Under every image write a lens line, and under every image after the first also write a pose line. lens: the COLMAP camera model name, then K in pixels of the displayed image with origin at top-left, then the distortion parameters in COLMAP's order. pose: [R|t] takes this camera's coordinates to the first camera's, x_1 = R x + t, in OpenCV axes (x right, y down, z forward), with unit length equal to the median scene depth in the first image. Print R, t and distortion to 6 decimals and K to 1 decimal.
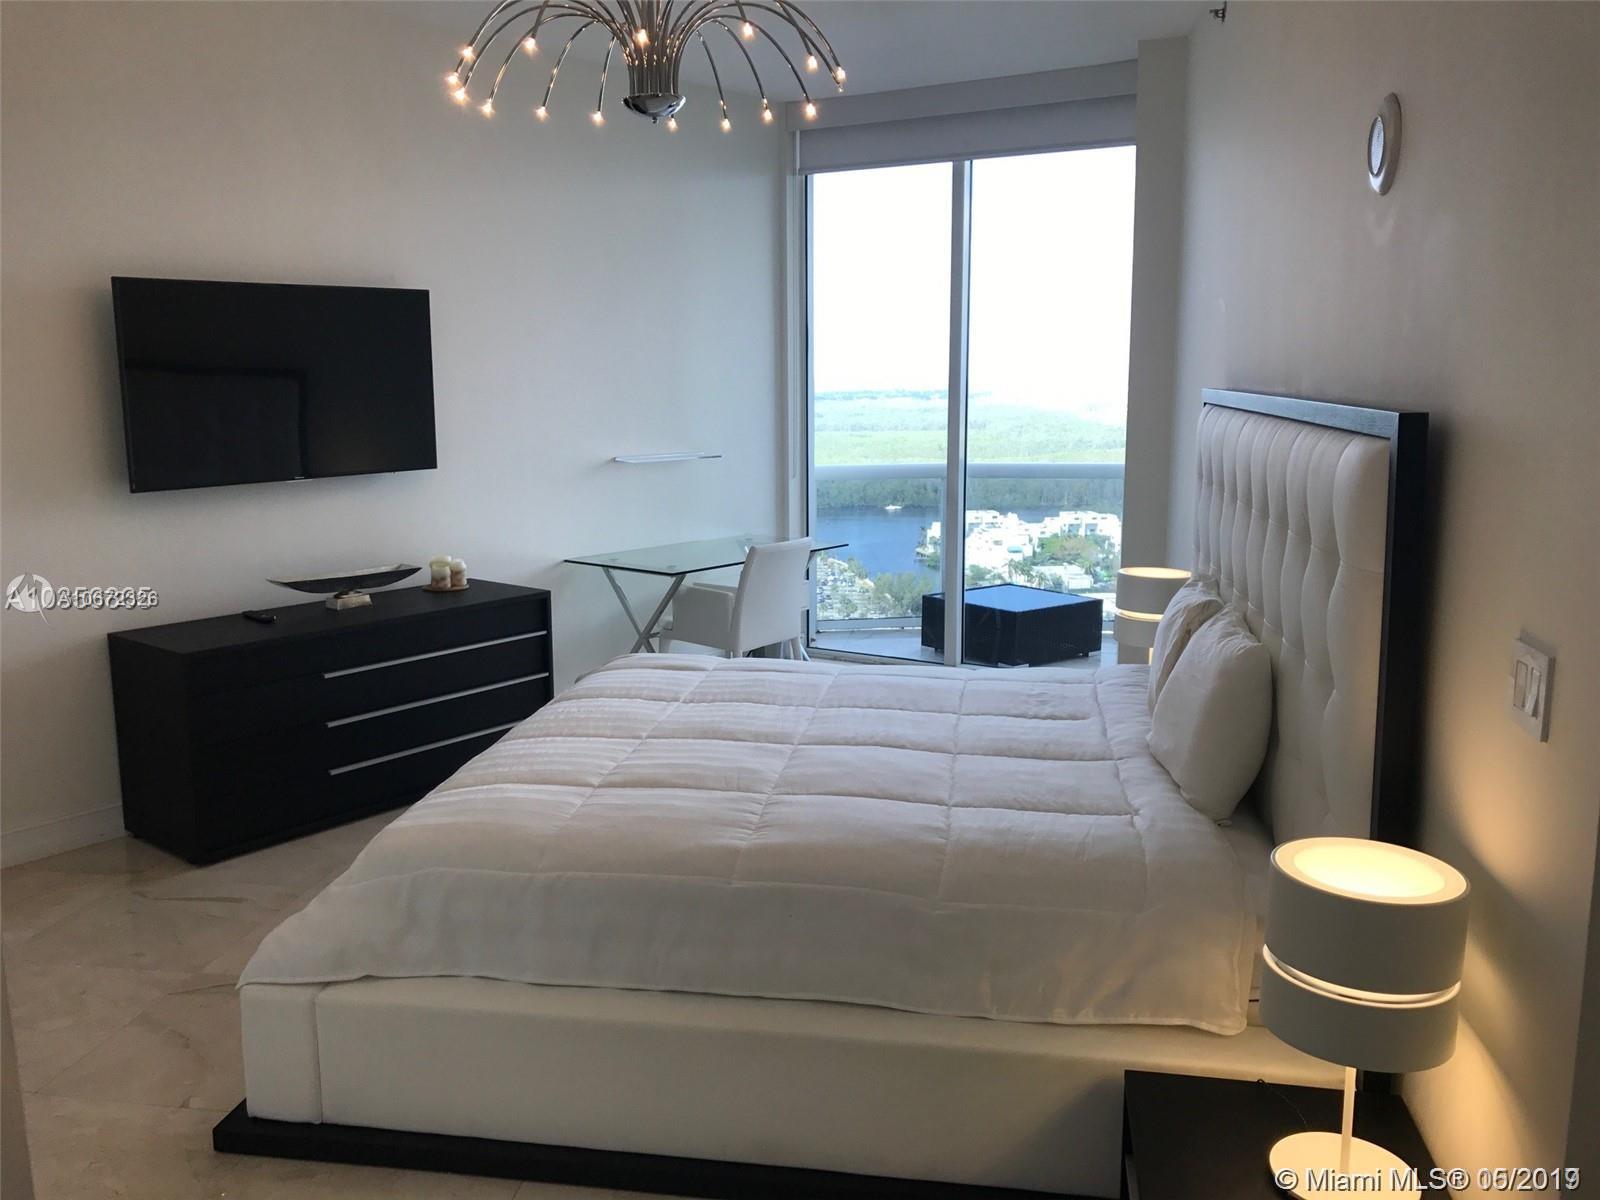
lens RADIAL K [[1319.7, 0, 800.0], [0, 1319.7, 600.0], [0, 0, 1]] dist [0.130443, 0.001714]
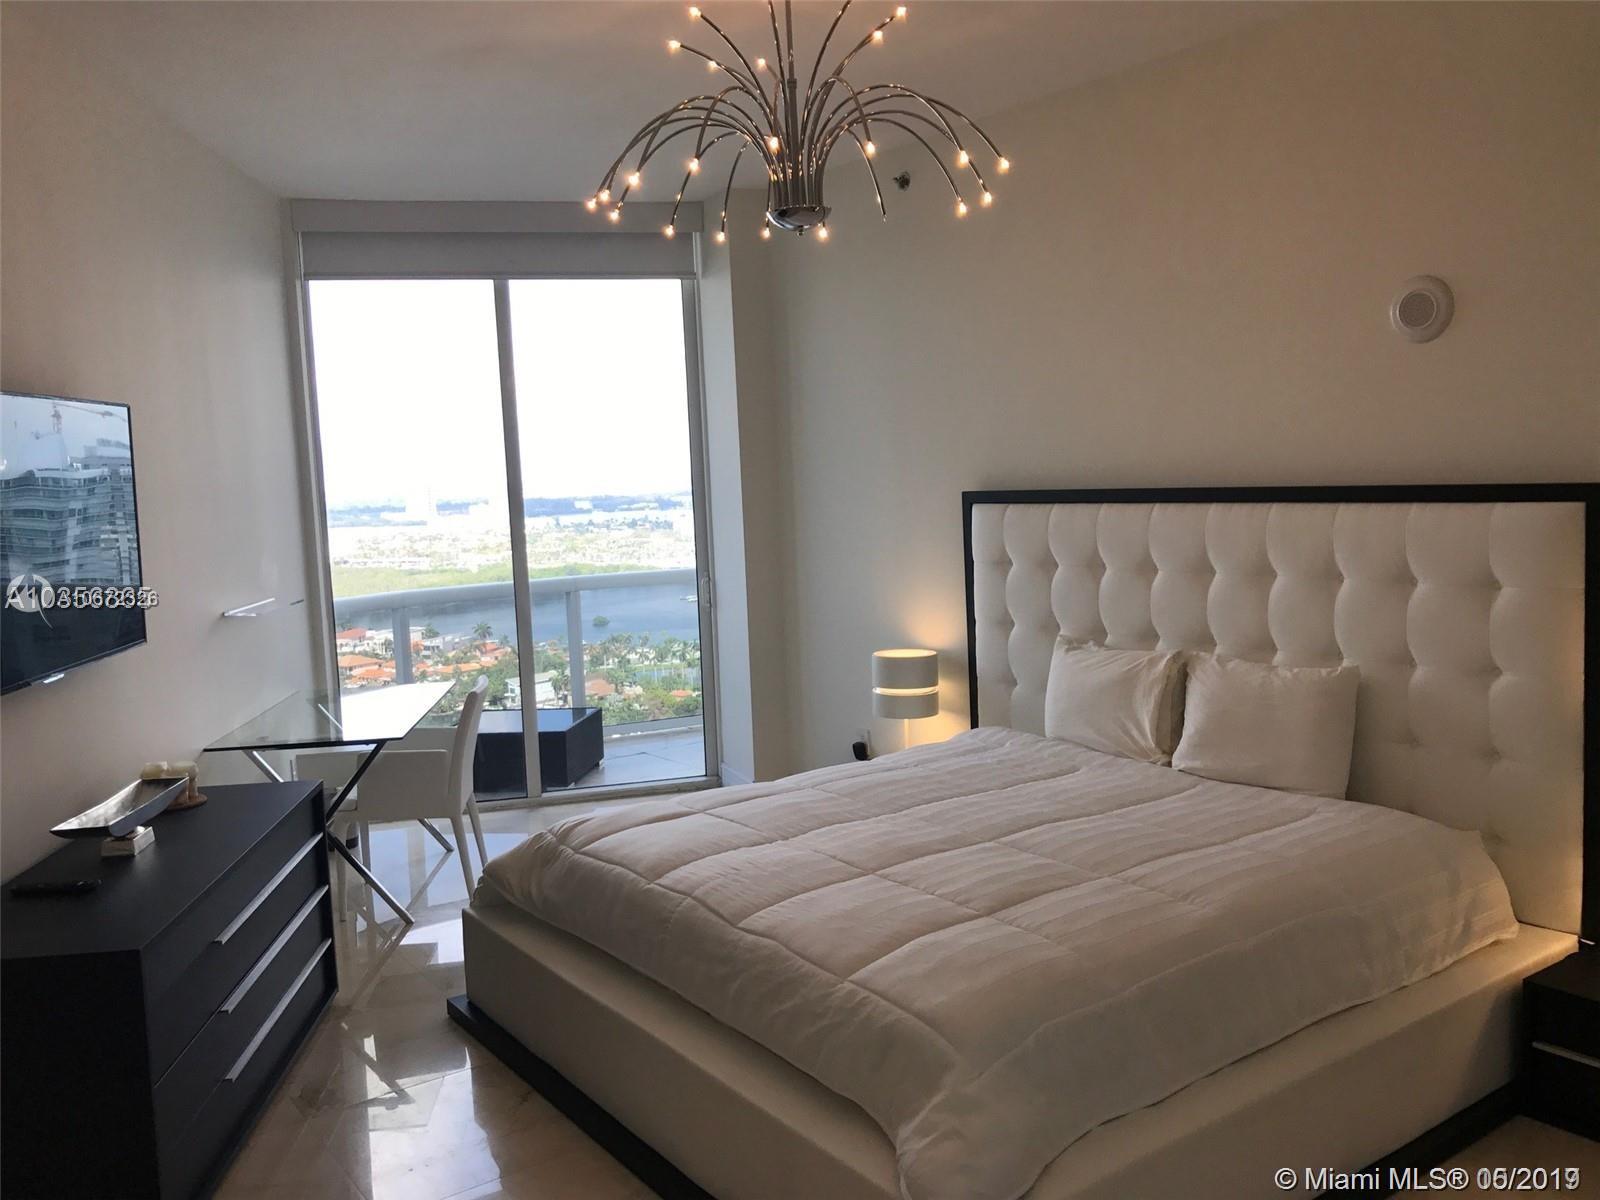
lens RADIAL K [[1325.3, 0, 800.0], [0, 1325.3, 600.0], [0, 0, 1]] dist [0.011383, -0.005268]
pose [[0.718448, -0.100485, 0.688284, -0.468020], [0.160787, 0.986703, -0.023781, -0.042700], [-0.676742, 0.127753, 0.725051, 0.200960]]
